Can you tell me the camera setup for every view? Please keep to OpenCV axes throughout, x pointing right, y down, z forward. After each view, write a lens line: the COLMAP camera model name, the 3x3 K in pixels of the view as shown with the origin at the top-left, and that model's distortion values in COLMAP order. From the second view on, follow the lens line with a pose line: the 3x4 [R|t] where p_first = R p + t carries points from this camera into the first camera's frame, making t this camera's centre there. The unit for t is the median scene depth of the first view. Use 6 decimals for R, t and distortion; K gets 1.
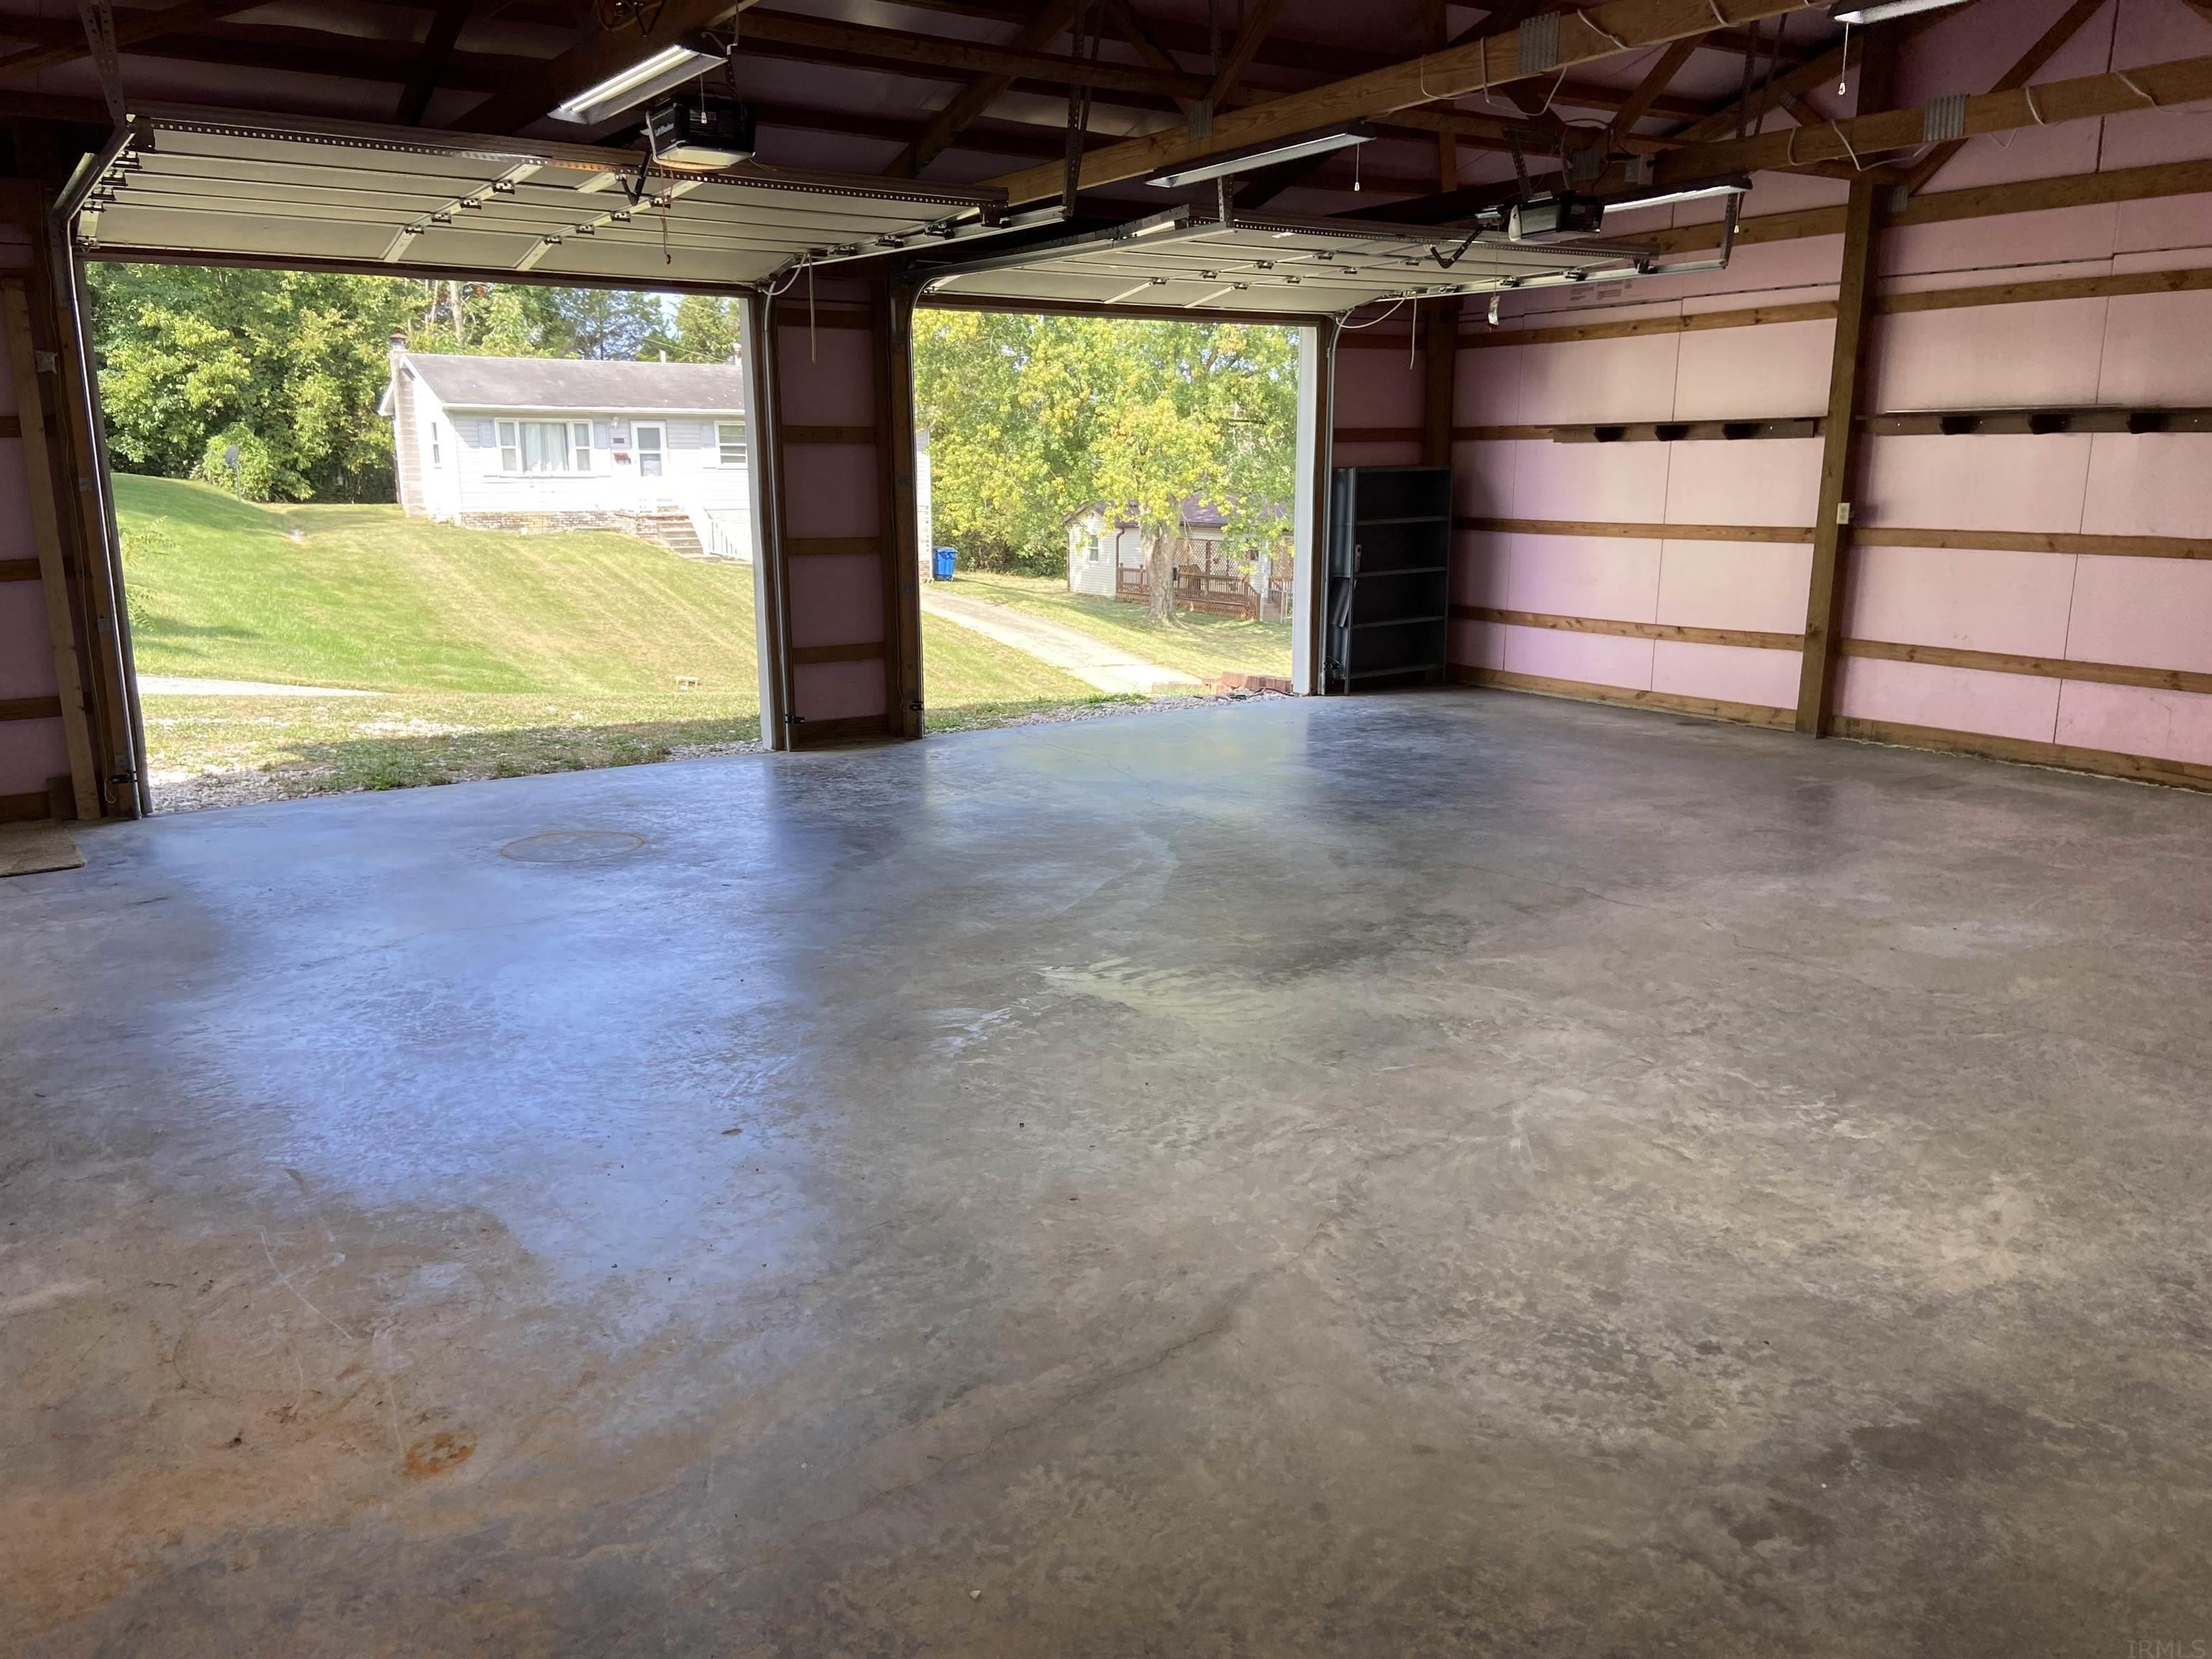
lens RADIAL K [[1654.9, 0, 1079.3], [0, 1654.9, 816.7], [0, 0, 1]] dist [0.115759, -0.144353]
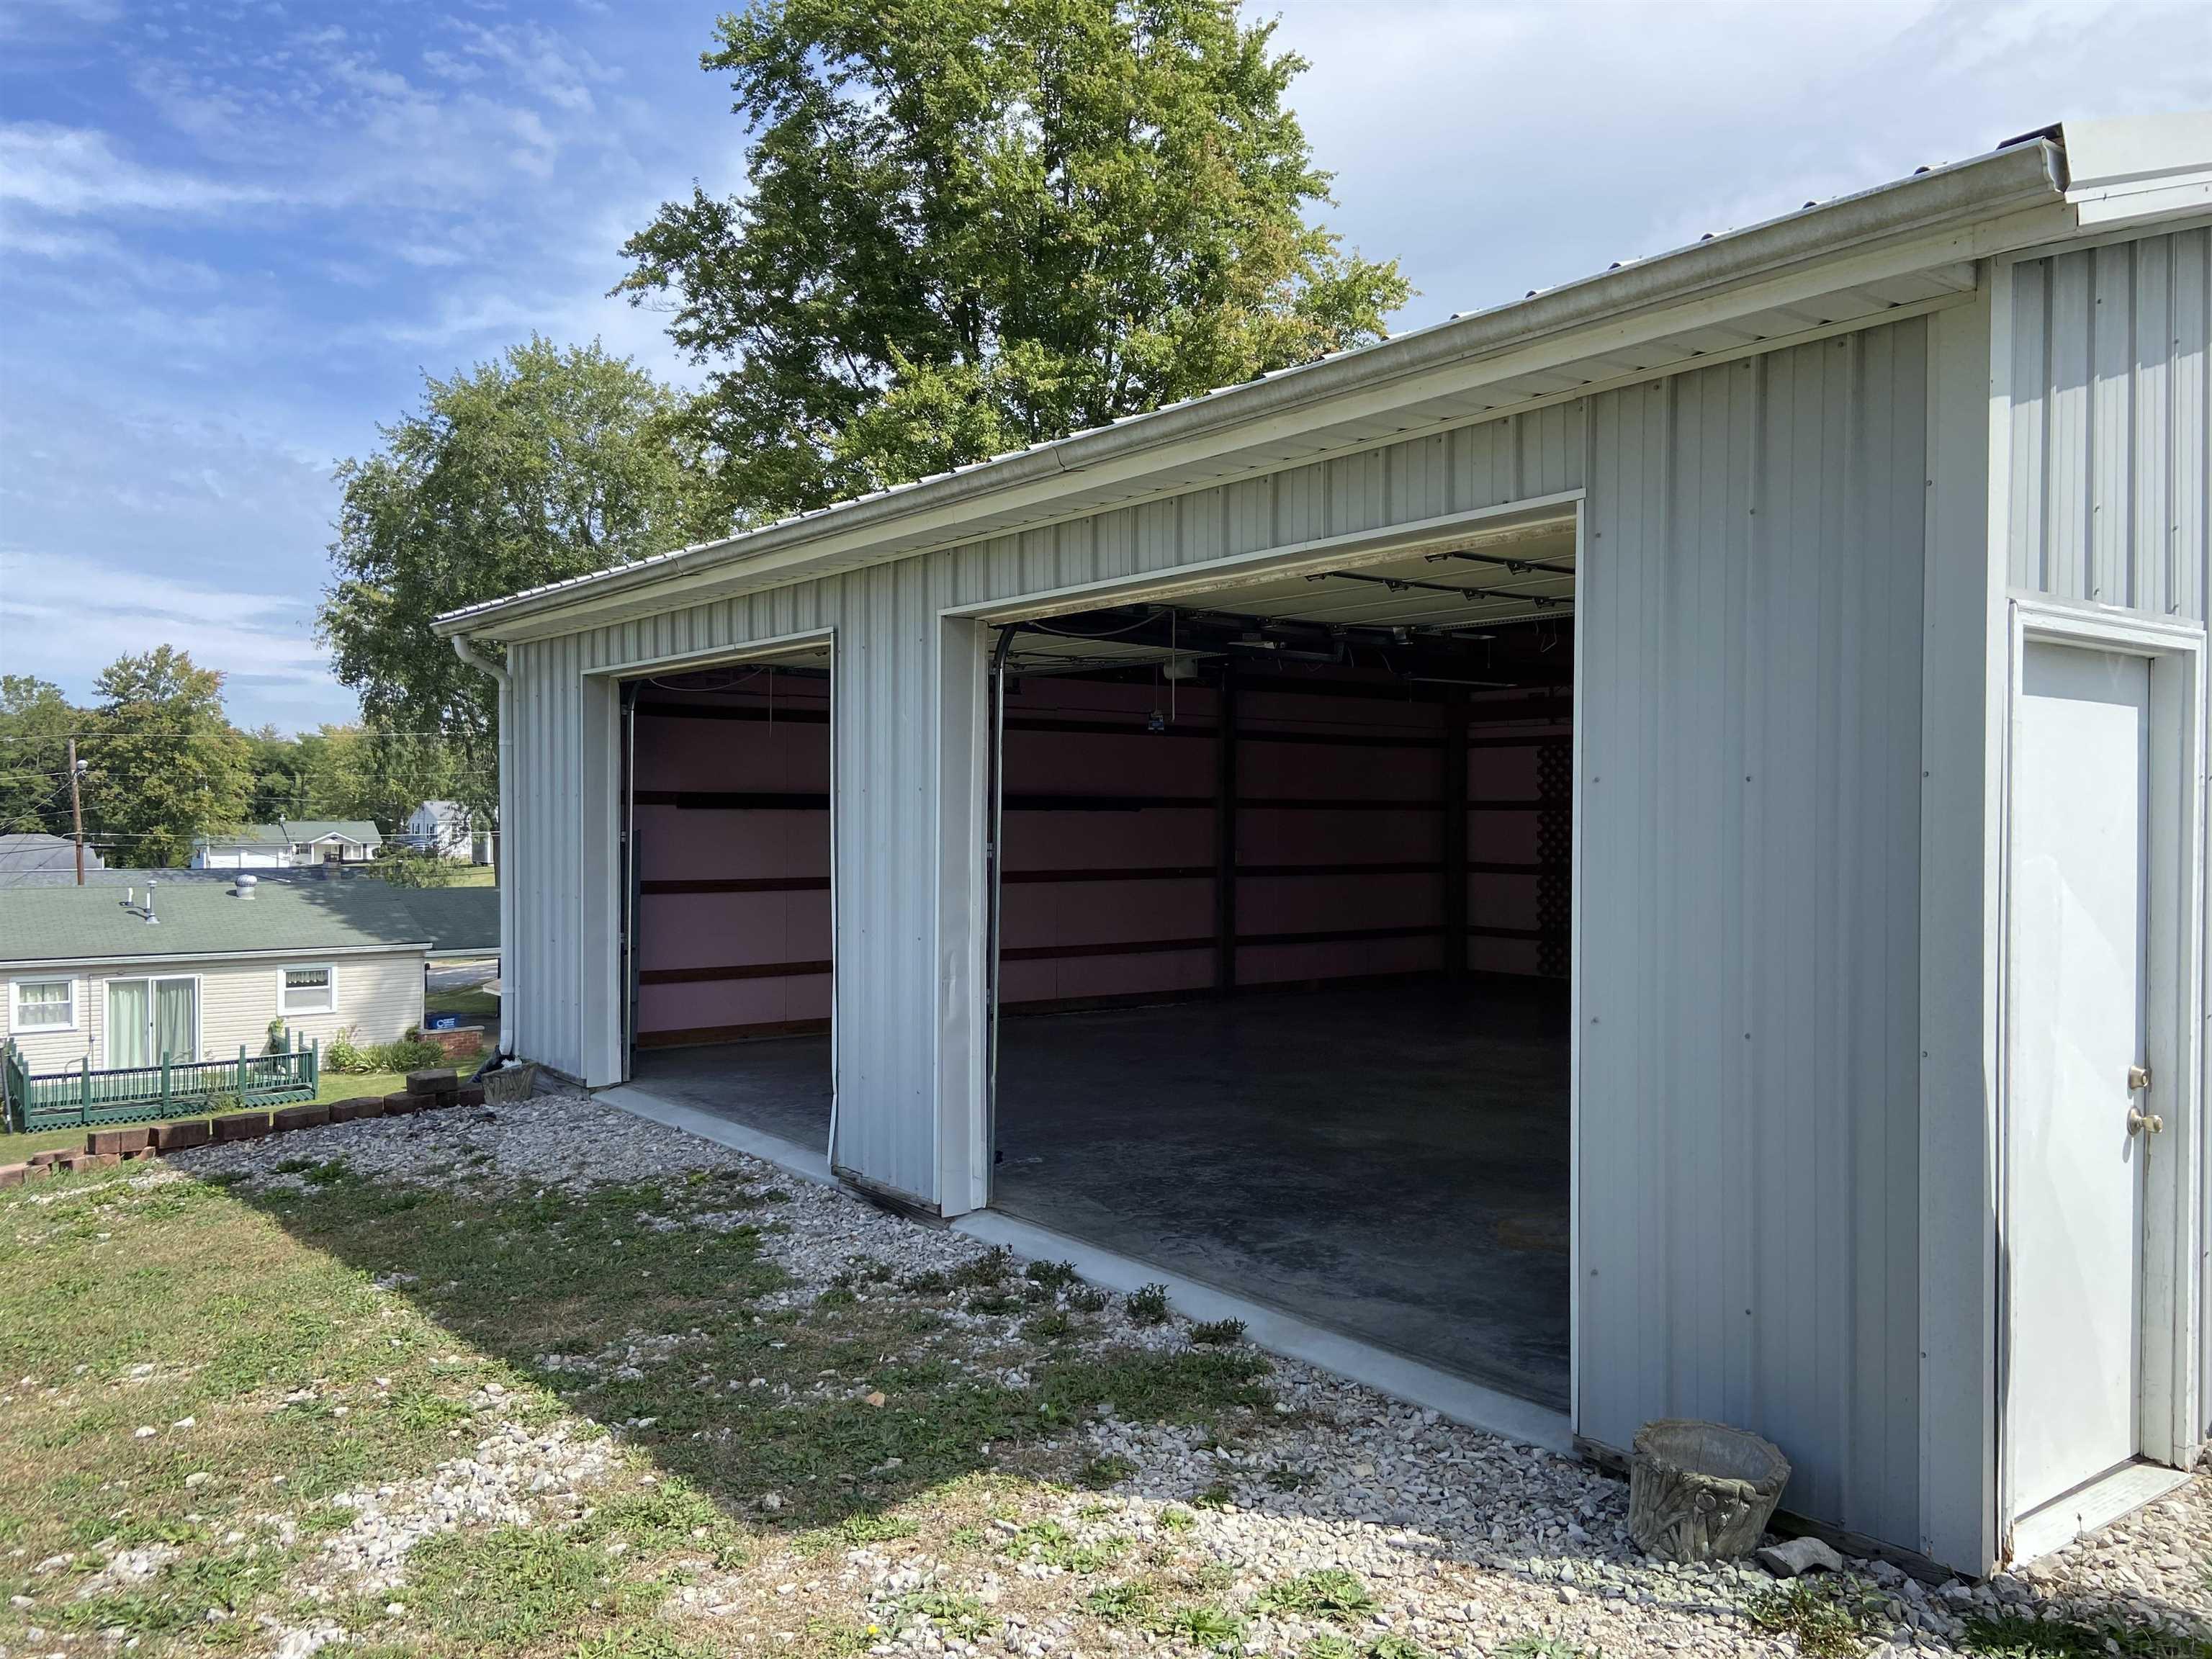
lens RADIAL K [[1654.9, 0, 1078.7], [0, 1654.9, 828.4], [0, 0, 1]] dist [0.115759, -0.144353]
pose [[-0.068230, -0.004231, 0.997661, -0.824837], [0.209906, 0.977546, 0.018501, -0.188253], [-0.975338, 0.210678, -0.065810, 0.868217]]
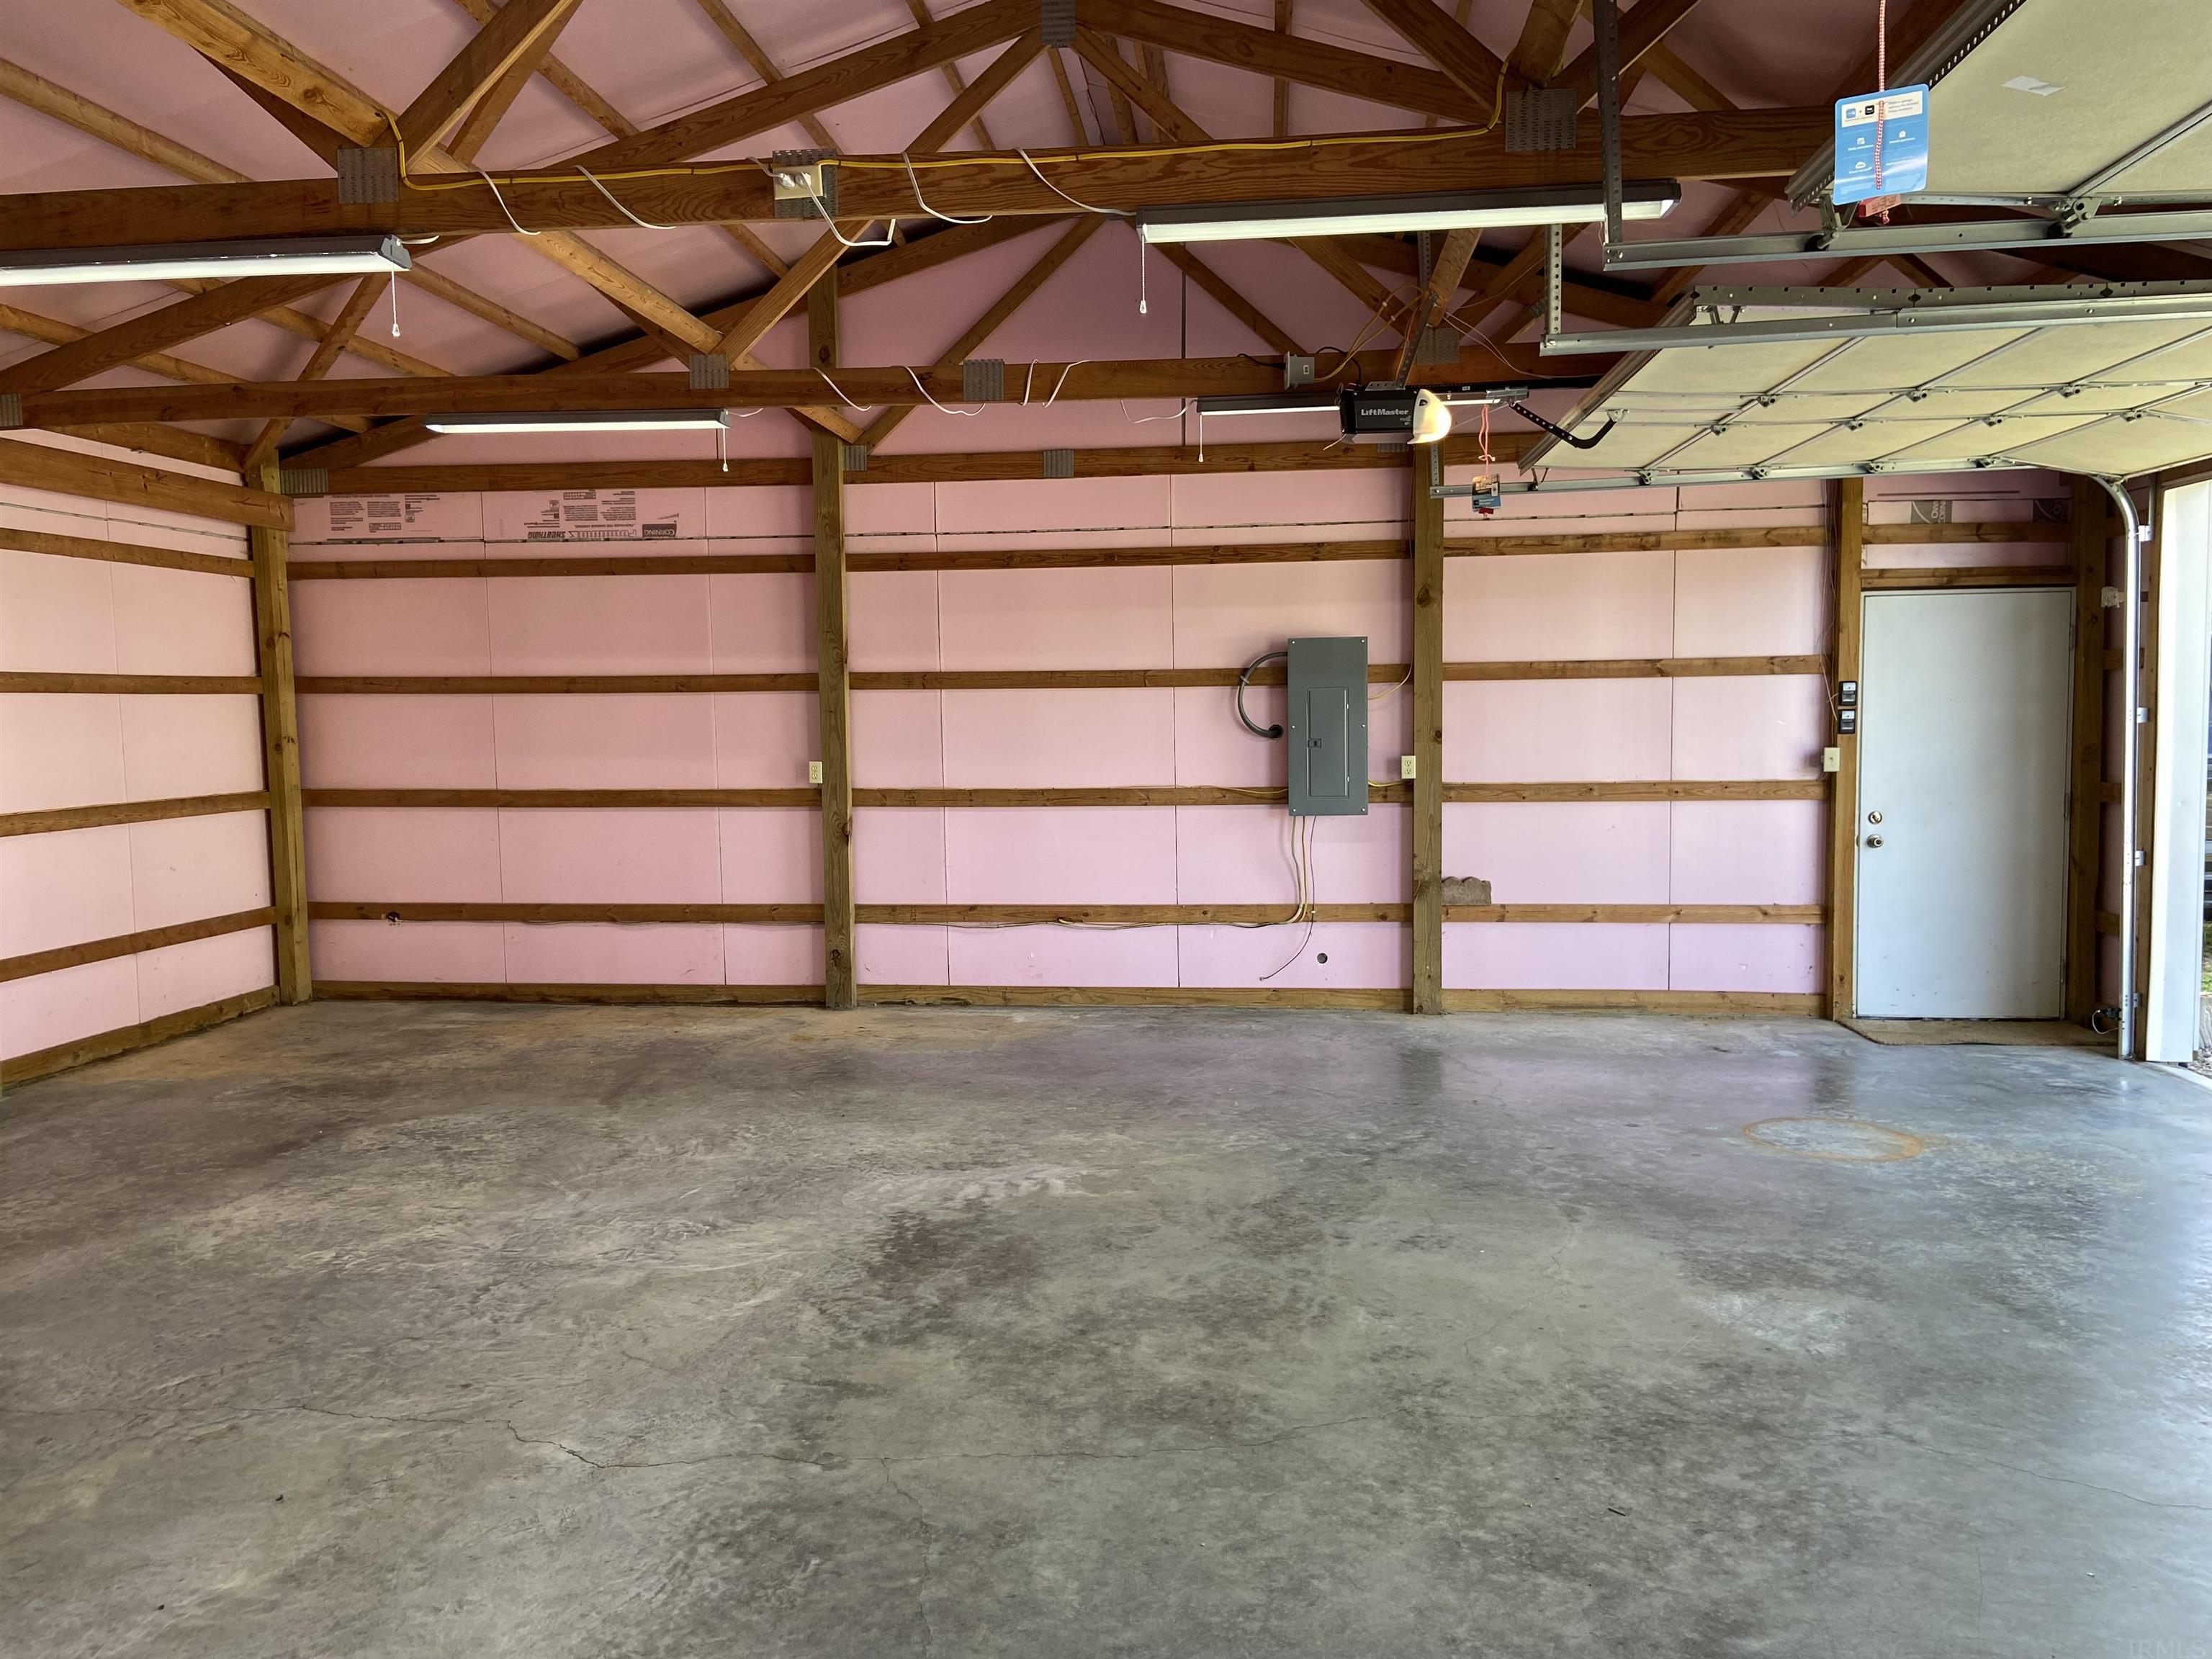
lens RADIAL K [[1654.9, 0, 1086.0], [0, 1654.9, 824.6], [0, 0, 1]] dist [0.115759, -0.144353]
pose [[-0.641292, 0.068413, -0.764241, 0.394317], [-0.148713, 0.966049, 0.211266, -0.176523], [0.752748, 0.249136, -0.609346, 0.809424]]
